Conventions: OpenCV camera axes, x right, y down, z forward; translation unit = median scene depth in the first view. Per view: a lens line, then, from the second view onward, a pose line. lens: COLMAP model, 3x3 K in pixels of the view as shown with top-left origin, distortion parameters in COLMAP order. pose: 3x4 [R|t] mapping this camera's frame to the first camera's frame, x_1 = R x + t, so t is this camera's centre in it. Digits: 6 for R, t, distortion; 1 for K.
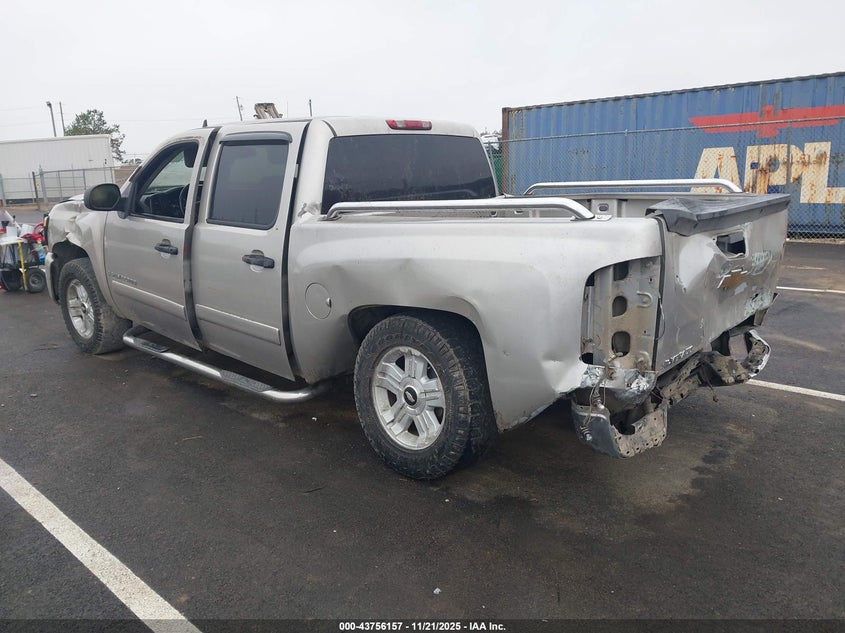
lens RADIAL K [[654.6, 0, 422.5], [0, 654.6, 316.5], [0, 0, 1]] dist [-0.011640, -0.006314]
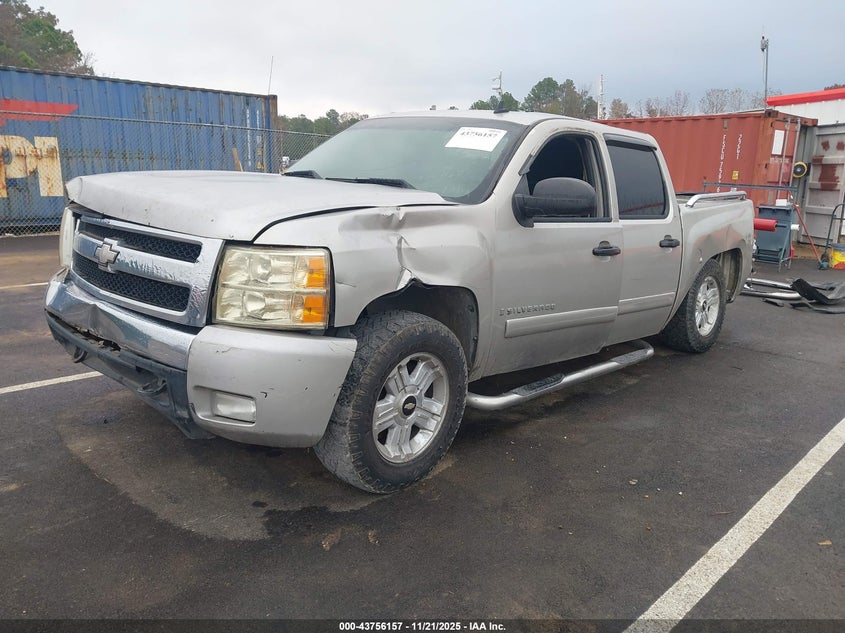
lens RADIAL K [[654.6, 0, 422.5], [0, 654.6, 316.5], [0, 0, 1]] dist [-0.011640, -0.006314]
pose [[0.039261, -0.190408, 0.980920, -0.425707], [0.179374, 0.967073, 0.180540, -0.072590], [-0.982997, 0.168863, 0.072123, 0.389283]]
